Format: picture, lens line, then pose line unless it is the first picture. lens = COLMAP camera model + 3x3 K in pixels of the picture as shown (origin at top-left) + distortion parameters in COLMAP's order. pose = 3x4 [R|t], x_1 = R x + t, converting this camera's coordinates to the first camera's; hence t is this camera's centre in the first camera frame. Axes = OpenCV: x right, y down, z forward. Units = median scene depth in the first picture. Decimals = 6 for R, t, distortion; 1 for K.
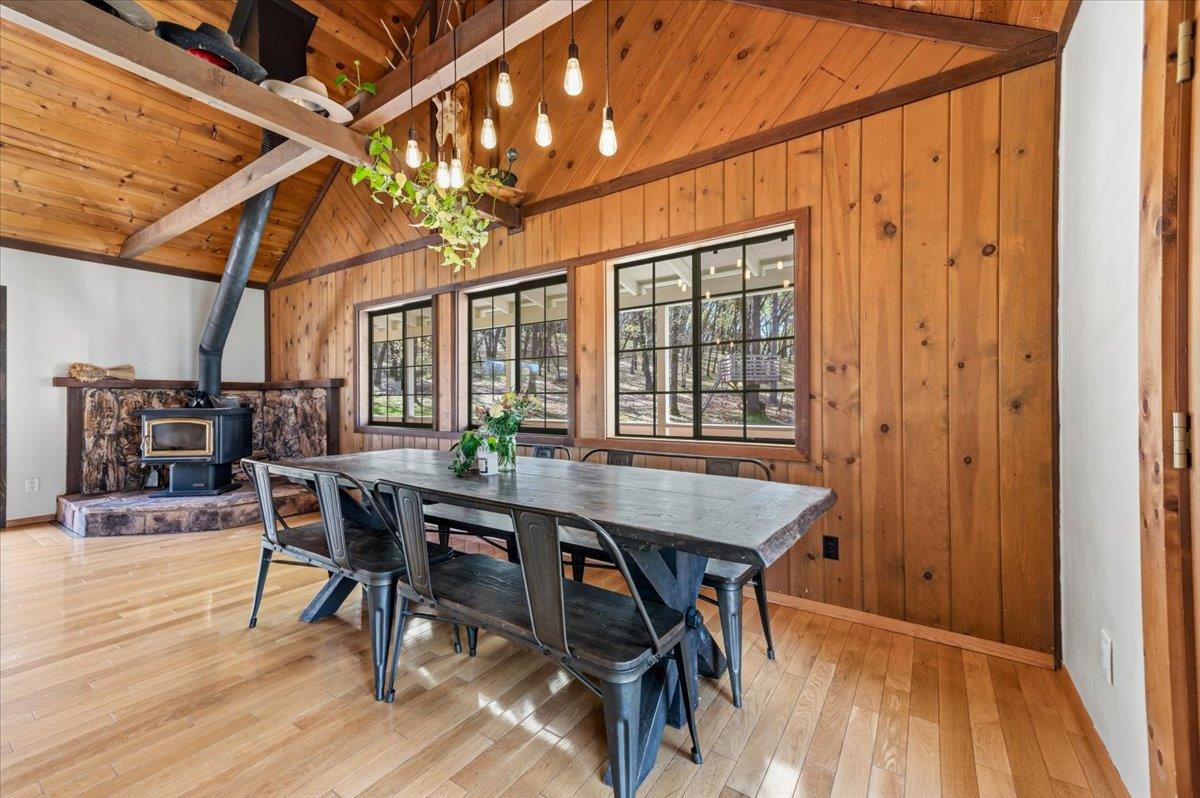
lens RADIAL K [[473.8, 0, 603.6], [0, 473.8, 397.8], [0, 0, 1]] dist [0.017851, 0.000567]
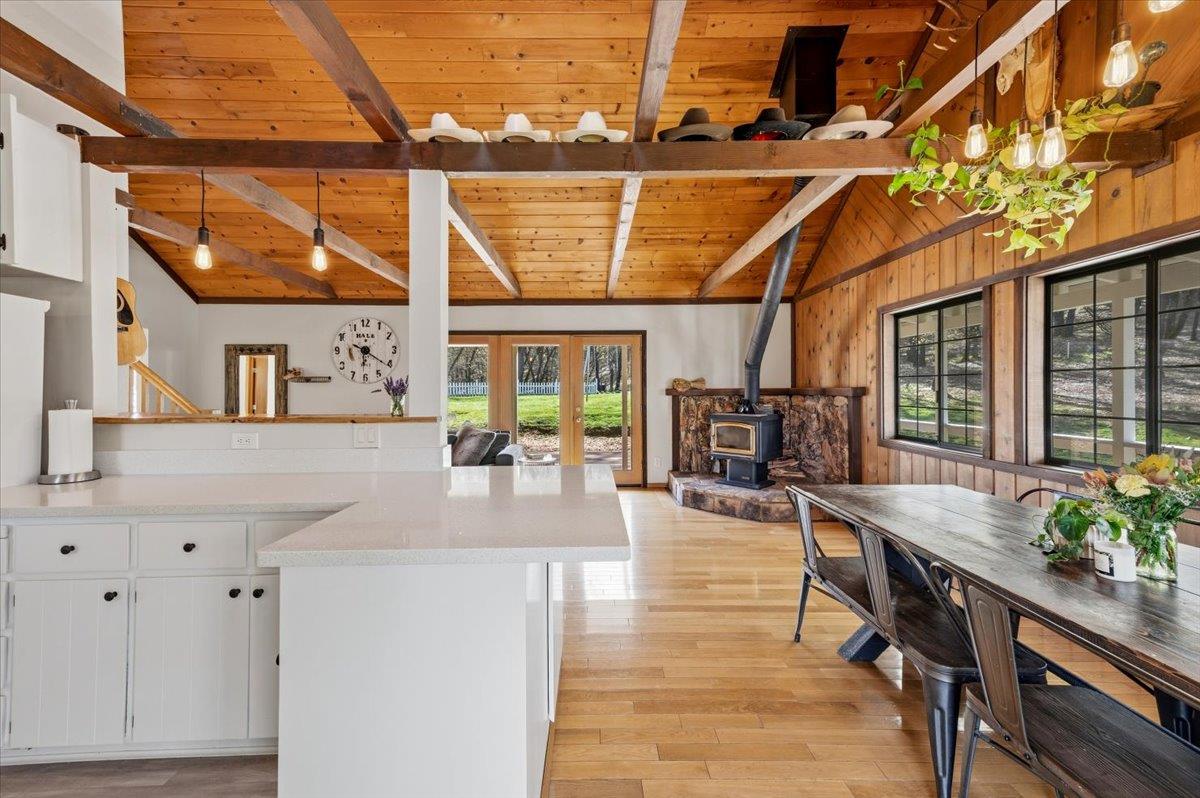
lens RADIAL K [[498.7, 0, 597.5], [0, 498.7, 393.1], [0, 0, 1]] dist [0.025211, 0.000322]
pose [[0.559679, -0.001831, -0.828708, -0.024908], [0.006854, 0.999974, 0.002420, -0.048814], [0.828681, -0.007034, 0.559677, 0.000128]]
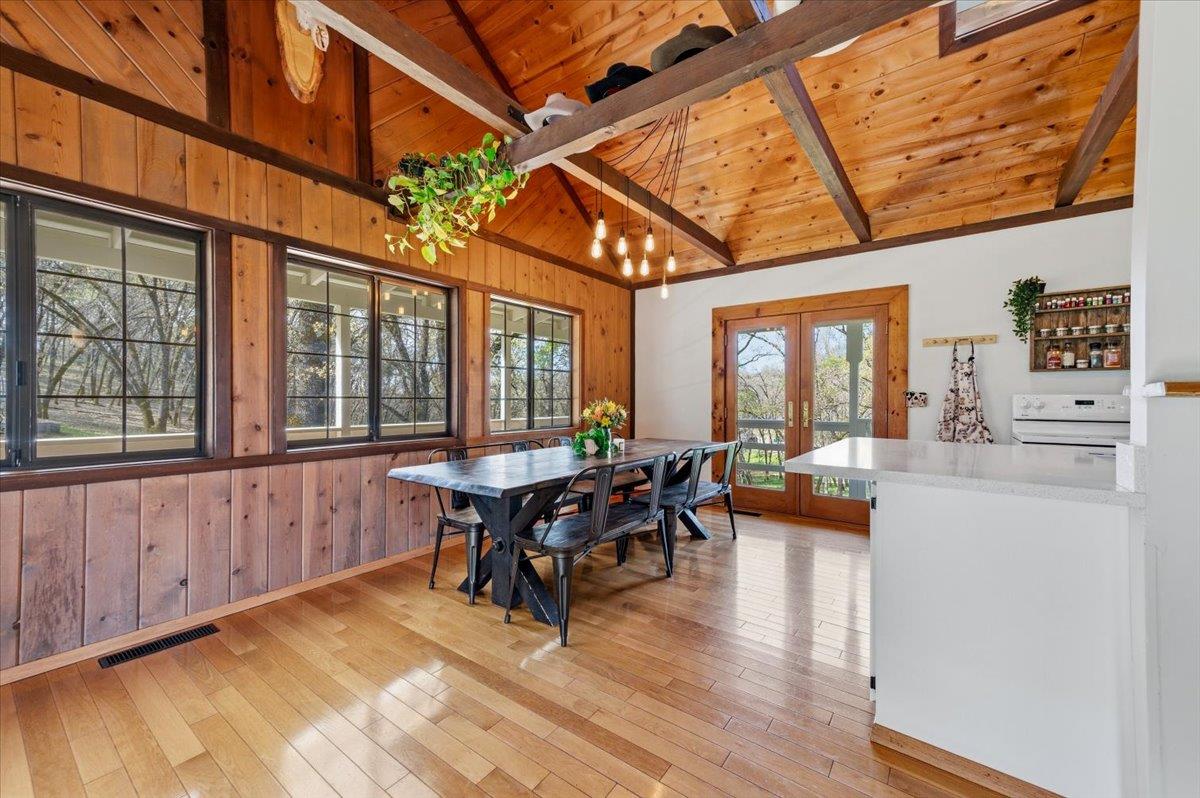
lens RADIAL K [[473.8, 0, 595.6], [0, 473.8, 401.5], [0, 0, 1]] dist [0.017851, 0.000567]
pose [[0.041218, -0.003225, 0.999145, -0.934537], [-0.009399, 0.999949, 0.003615, -0.008486], [-0.999106, -0.009540, 0.041186, 0.501986]]
